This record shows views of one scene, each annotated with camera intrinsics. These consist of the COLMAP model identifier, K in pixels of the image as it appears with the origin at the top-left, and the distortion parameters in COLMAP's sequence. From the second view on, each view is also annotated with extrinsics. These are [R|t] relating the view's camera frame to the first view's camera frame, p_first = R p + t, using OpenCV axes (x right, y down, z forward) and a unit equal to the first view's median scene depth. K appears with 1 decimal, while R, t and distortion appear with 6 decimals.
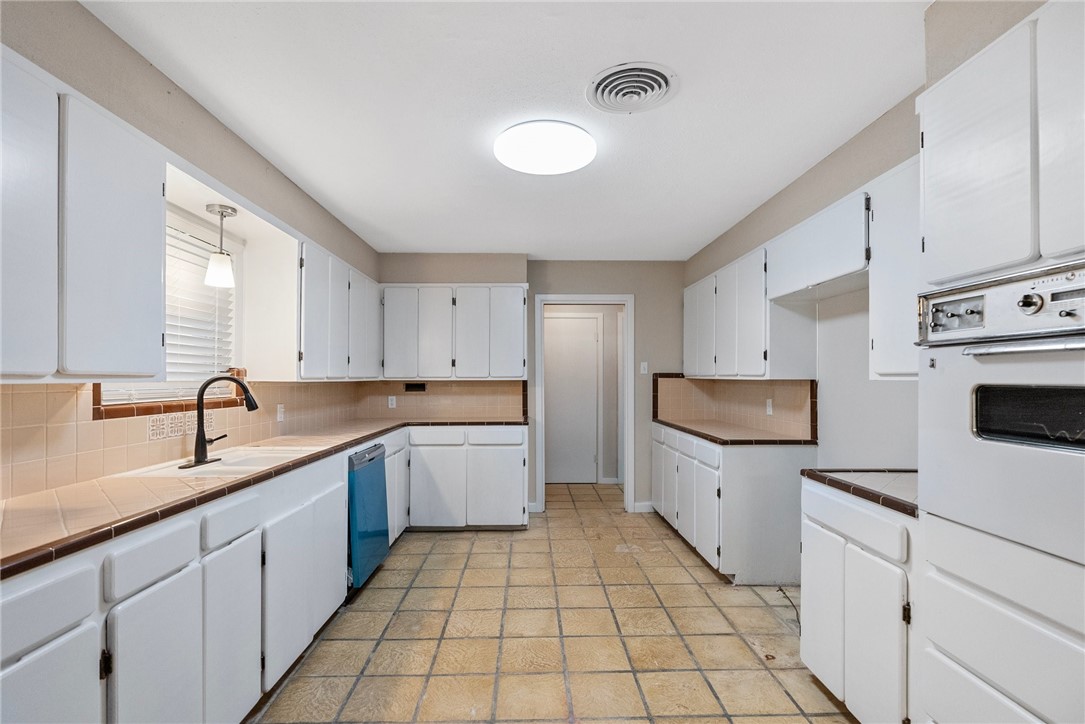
lens RADIAL K [[499.1, 0, 537.0], [0, 499.1, 361.1], [0, 0, 1]] dist [-0.011688, 0.004731]
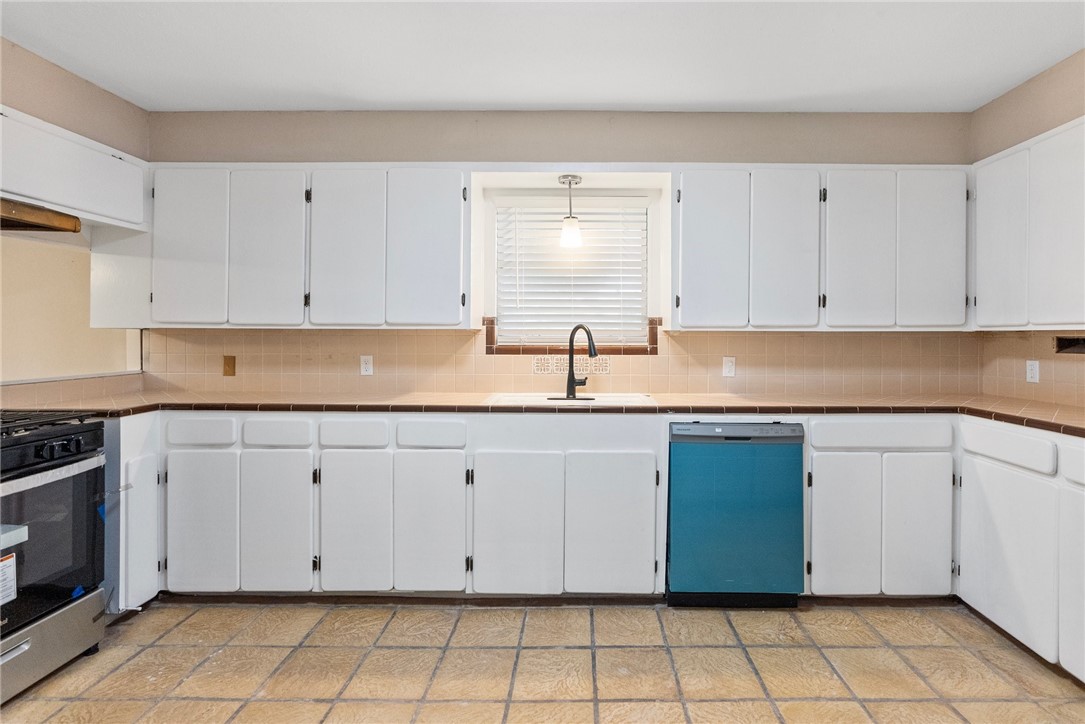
lens RADIAL K [[499.1, 0, 608.6], [0, 499.1, 335.7], [0, 0, 1]] dist [-0.011688, 0.004731]
pose [[-0.014194, 0.001760, -0.999898, 0.476753], [0.031954, 0.999488, 0.001306, 0.051701], [0.999389, -0.031932, -0.014243, 1.020765]]
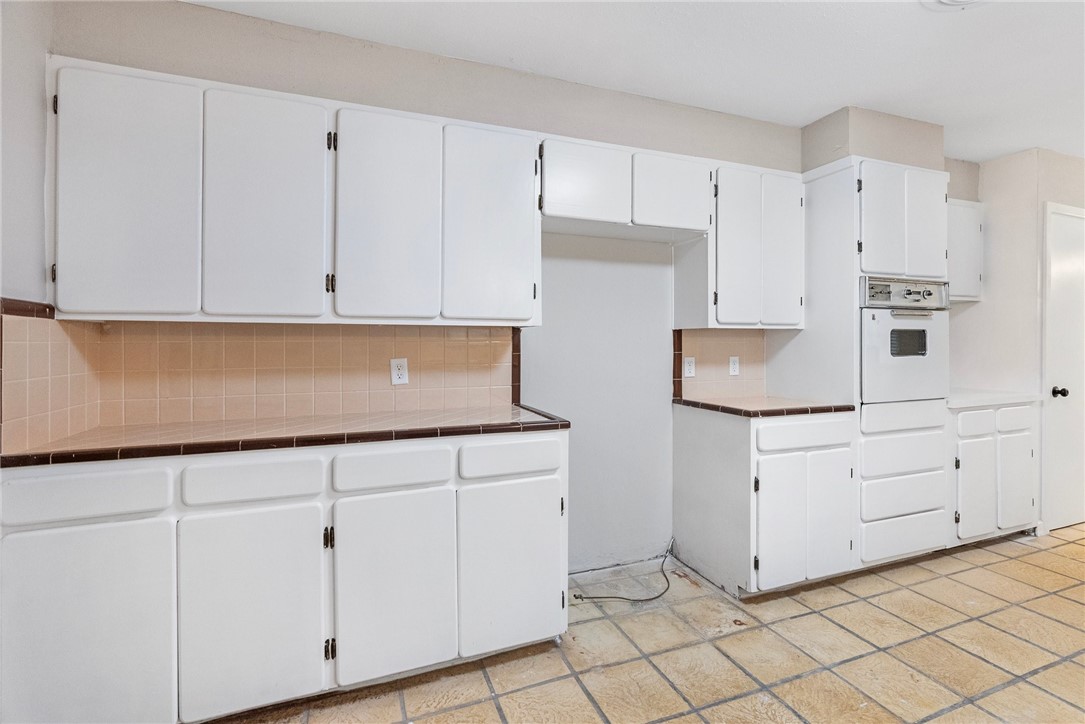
lens RADIAL K [[499.1, 0, 544.7], [0, 499.1, 341.3], [0, 0, 1]] dist [-0.011688, 0.004731]
pose [[-0.346441, -0.001599, 0.938070, -0.252372], [-0.031392, 0.999458, -0.009889, 0.080482], [-0.937546, -0.032874, -0.346304, 1.519942]]
